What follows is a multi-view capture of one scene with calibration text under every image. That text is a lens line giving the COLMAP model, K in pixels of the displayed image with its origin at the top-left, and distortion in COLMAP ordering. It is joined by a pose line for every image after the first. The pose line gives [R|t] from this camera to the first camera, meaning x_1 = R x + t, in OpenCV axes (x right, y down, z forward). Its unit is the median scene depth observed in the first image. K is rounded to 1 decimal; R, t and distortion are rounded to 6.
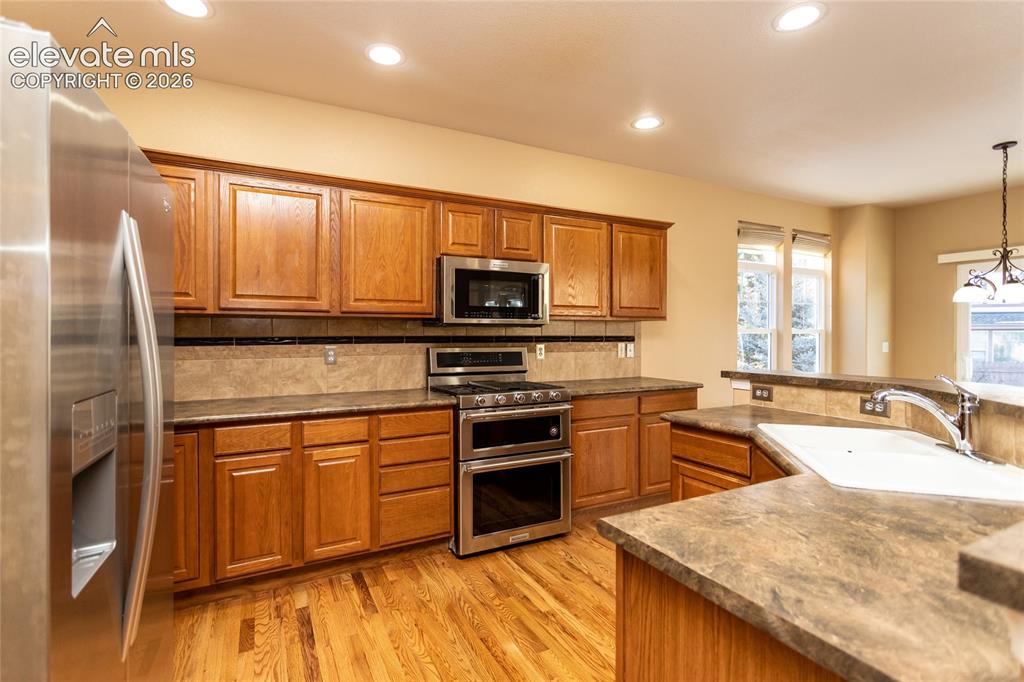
lens RADIAL K [[493.4, 0, 509.9], [0, 493.4, 336.7], [0, 0, 1]] dist [-0.003320, 0.003317]
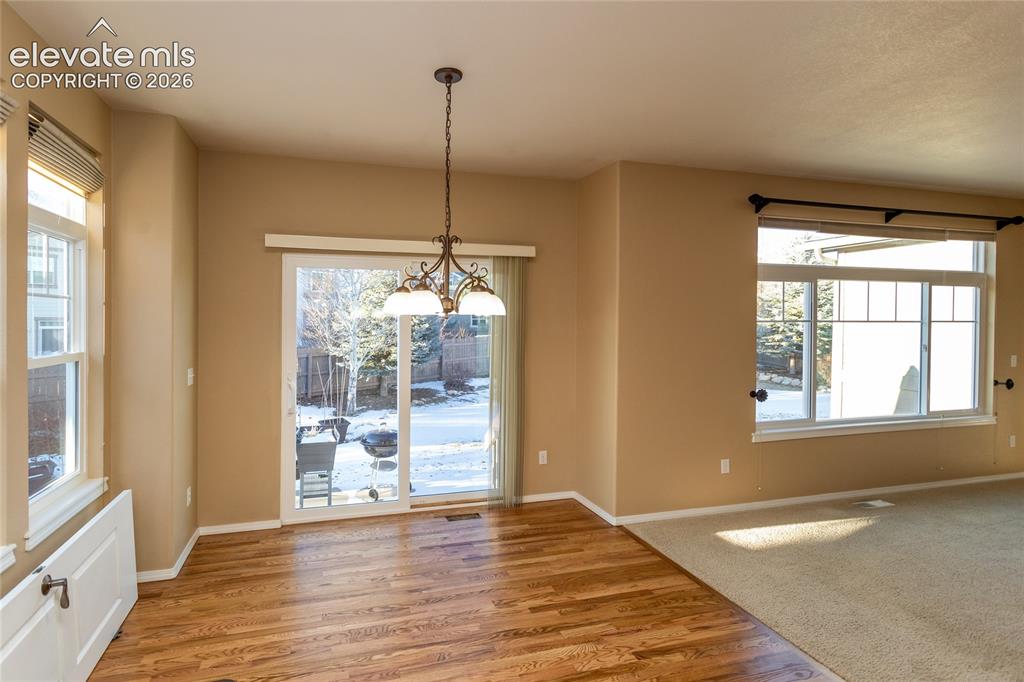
lens RADIAL K [[493.4, 0, 463.3], [0, 493.4, 332.8], [0, 0, 1]] dist [-0.003320, 0.003317]
pose [[0.199443, -0.021203, 0.979680, 0.457649], [-0.000734, 0.999762, 0.021787, -0.081442], [-0.979909, -0.005065, 0.199380, 1.044645]]
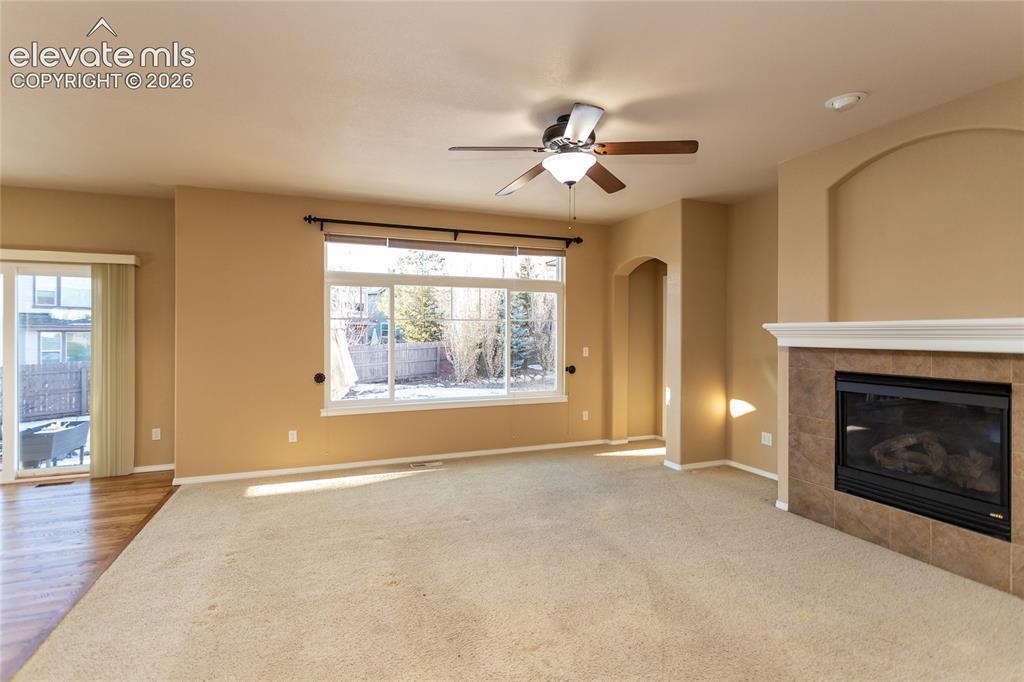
lens RADIAL K [[493.4, 0, 510.7], [0, 493.4, 338.2], [0, 0, 1]] dist [-0.003320, 0.003317]
pose [[0.100816, -0.006402, 0.994884, 0.351434], [0.001151, 0.999979, 0.006318, -0.027514], [-0.994904, 0.000508, 0.100821, -0.222286]]
